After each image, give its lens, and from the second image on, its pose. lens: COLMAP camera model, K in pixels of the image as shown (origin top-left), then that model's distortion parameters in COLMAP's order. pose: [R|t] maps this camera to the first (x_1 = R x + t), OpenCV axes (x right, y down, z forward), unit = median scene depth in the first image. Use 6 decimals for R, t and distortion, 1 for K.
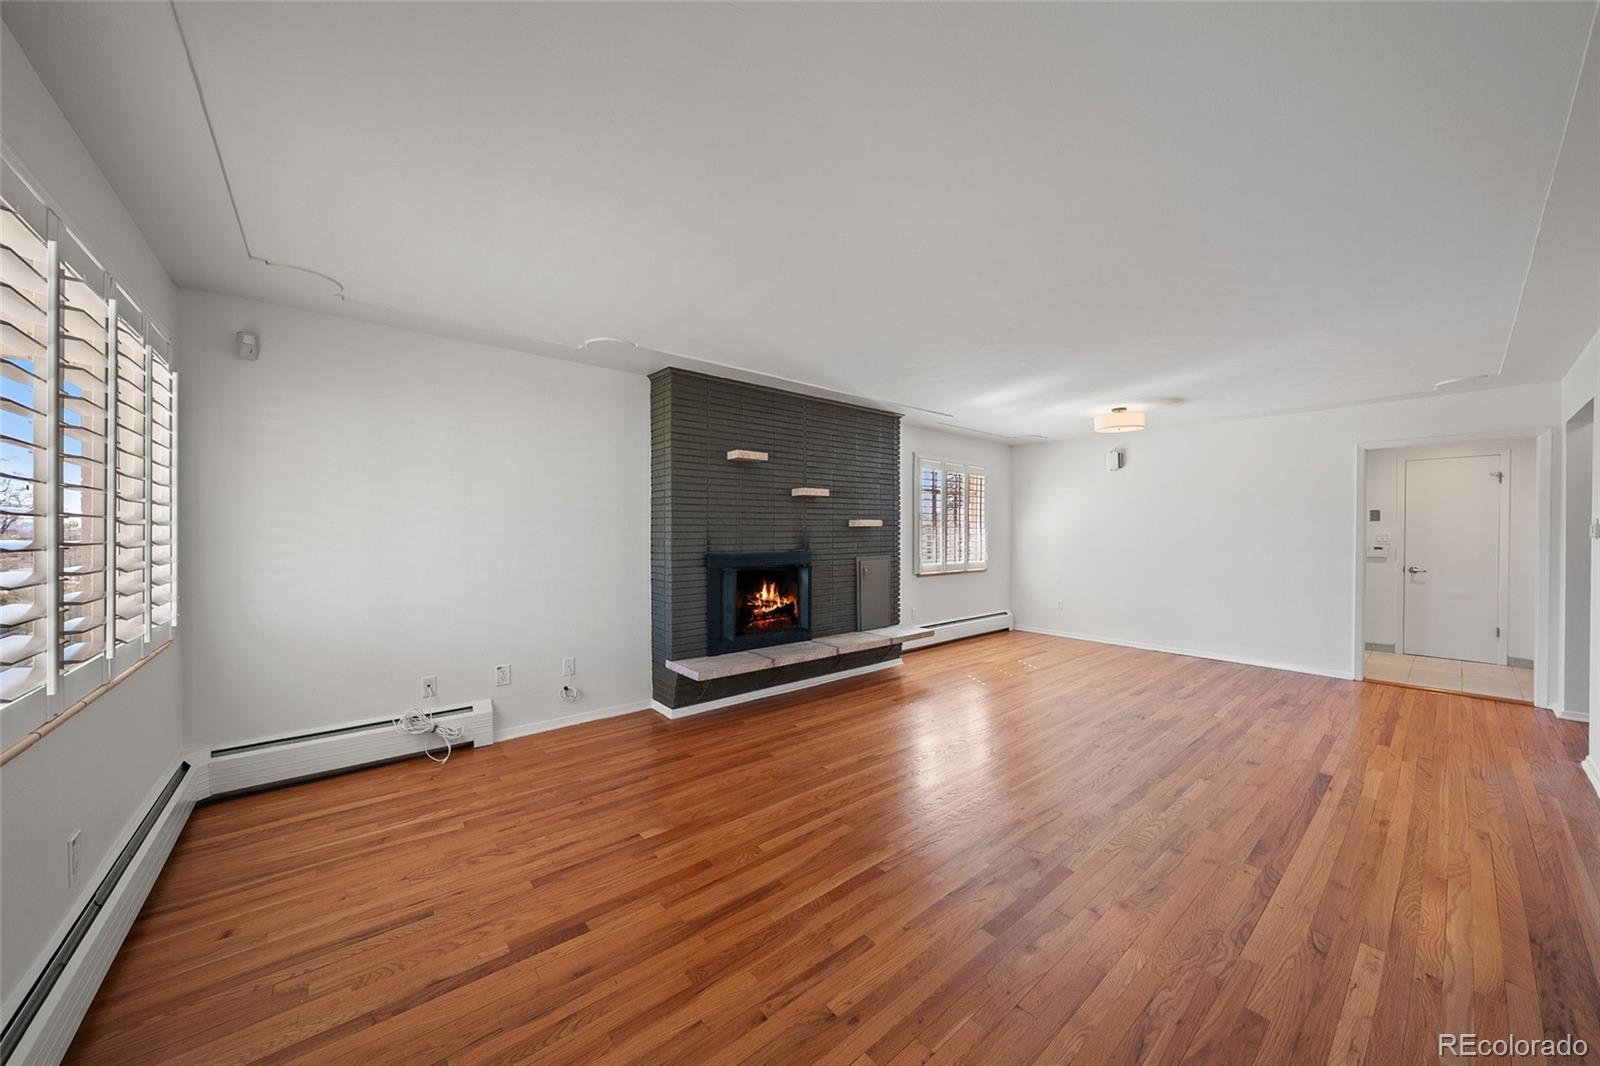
lens RADIAL K [[549.0, 0, 799.6], [0, 549.0, 528.6], [0, 0, 1]] dist [-0.001488, -0.000157]
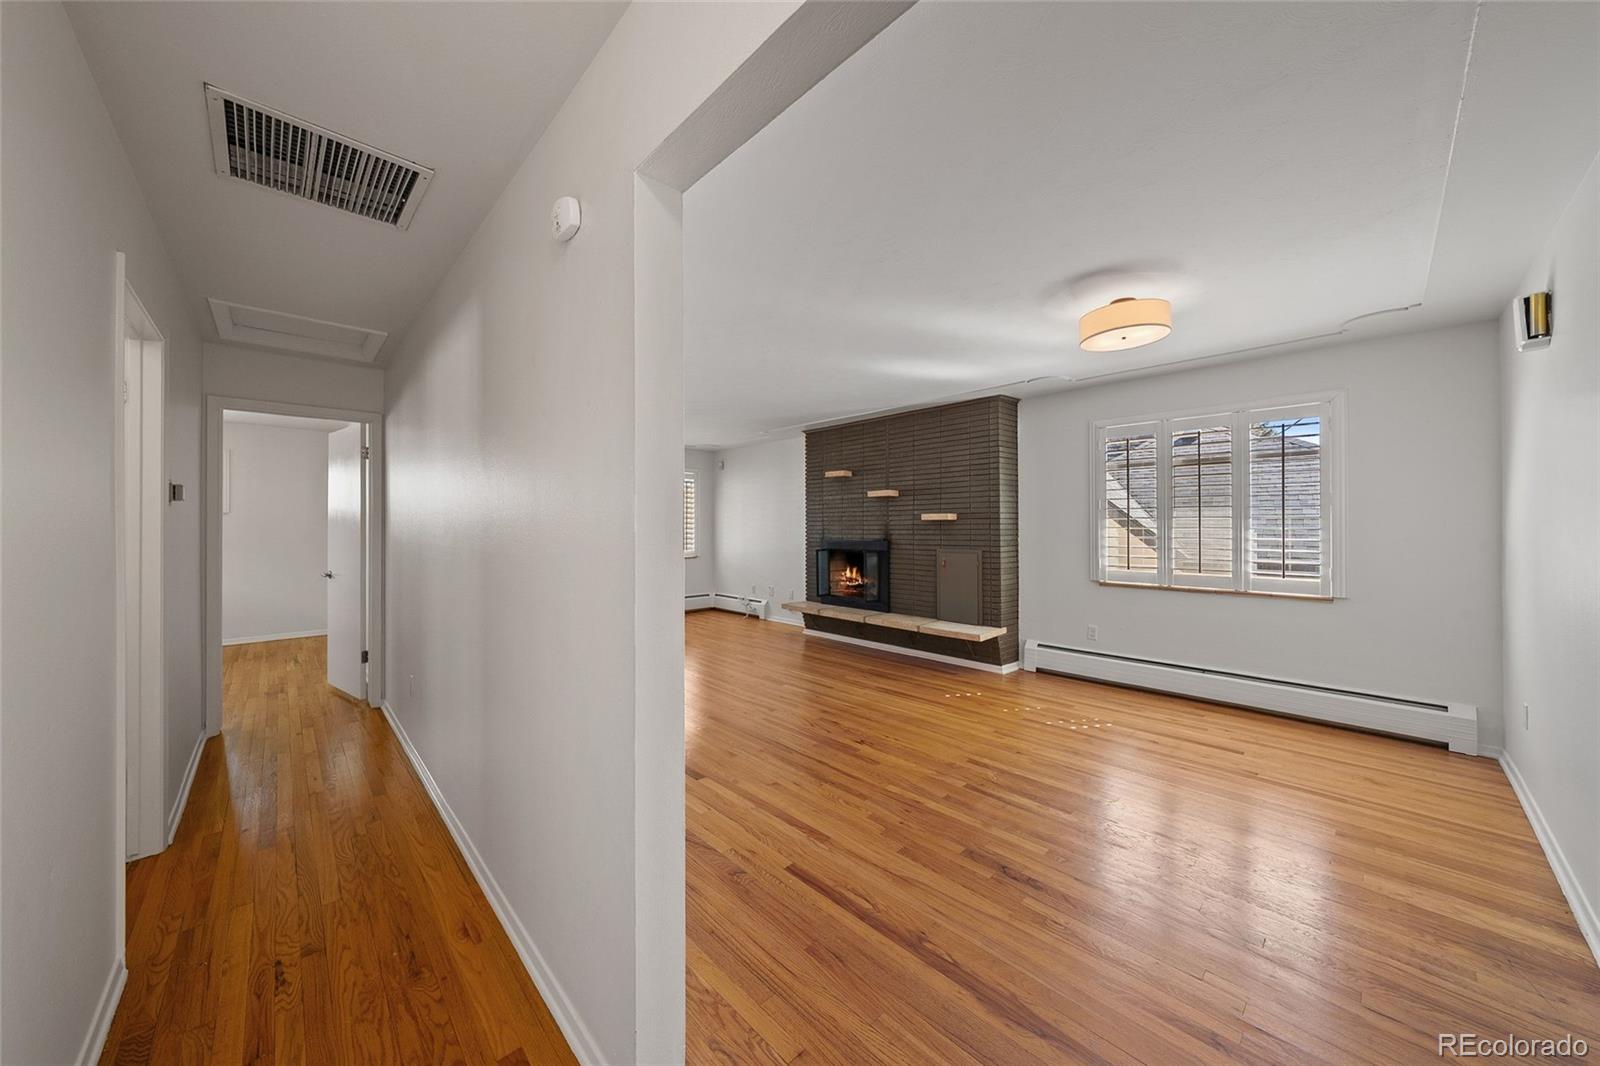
lens RADIAL K [[554.8, 0, 790.4], [0, 554.8, 525.6], [0, 0, 1]] dist [-0.000976, -0.000106]
pose [[0.051005, -0.003496, -0.998692, 1.339743], [0.004154, 0.999986, -0.003289, 0.010188], [0.998690, -0.003981, 0.051019, 0.768192]]
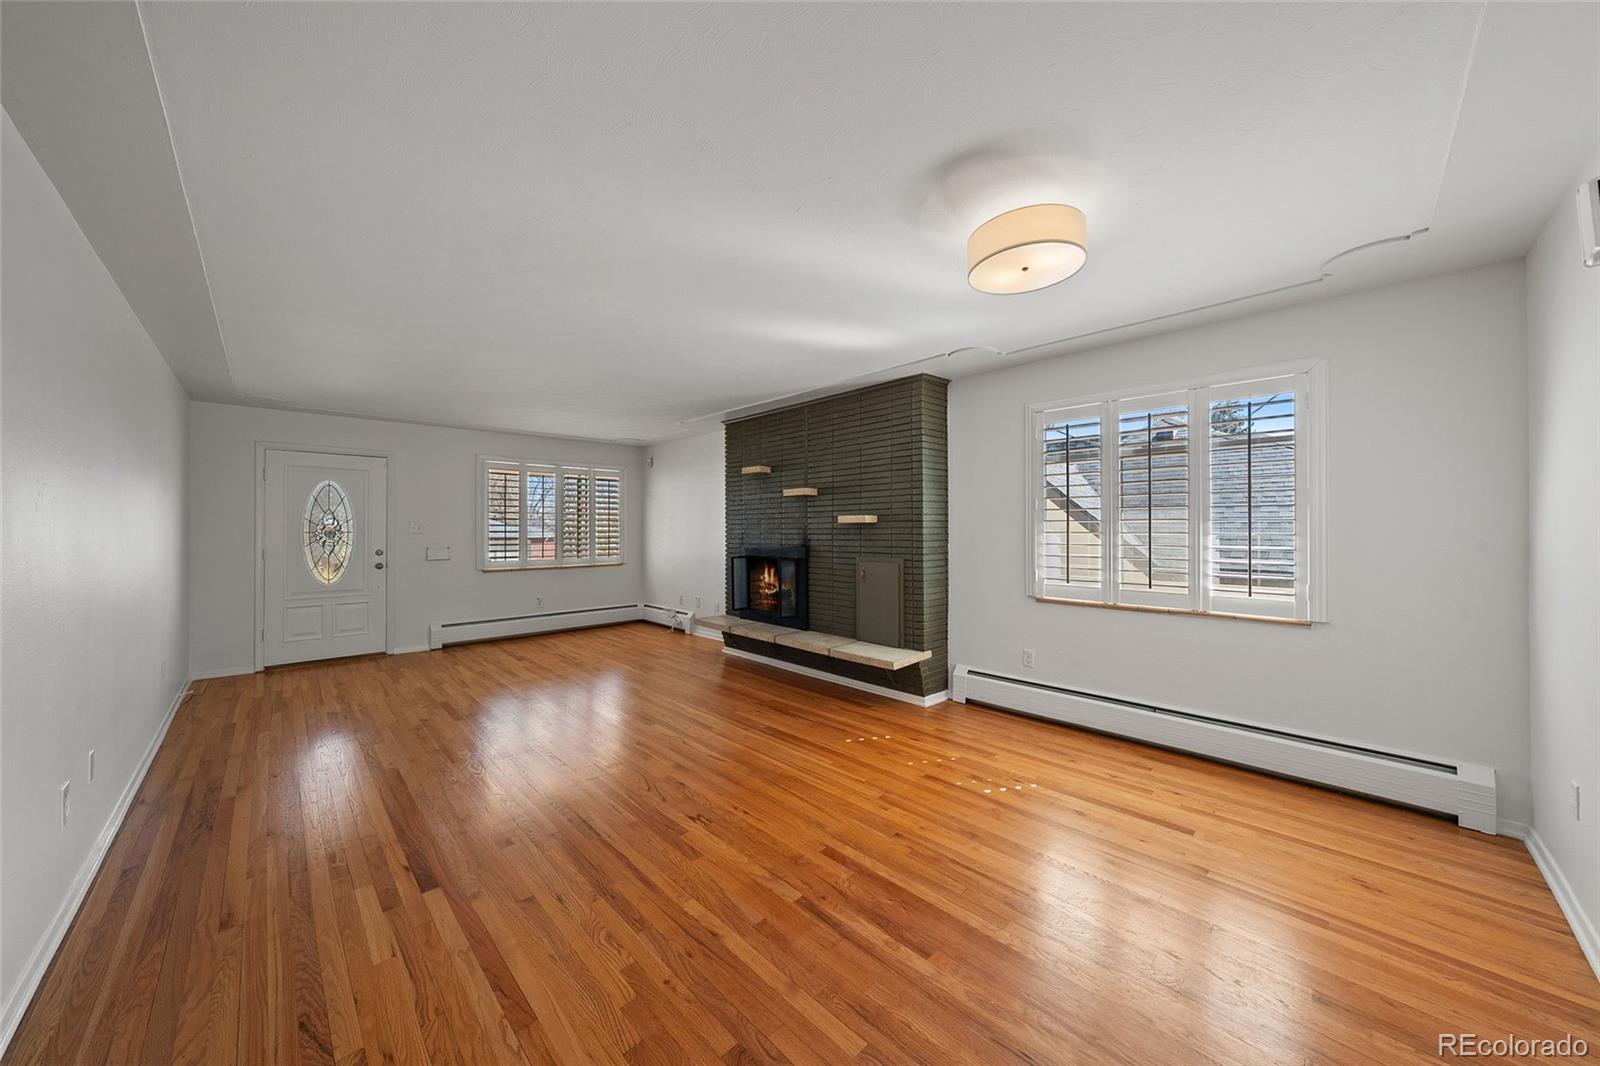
lens RADIAL K [[549.0, 0, 799.6], [0, 549.0, 528.6], [0, 0, 1]] dist [-0.001488, -0.000157]
pose [[0.073416, -0.003374, -0.997296, 1.153544], [0.003771, 0.999988, -0.003106, 0.008585], [0.997294, -0.003533, 0.073428, 0.972792]]
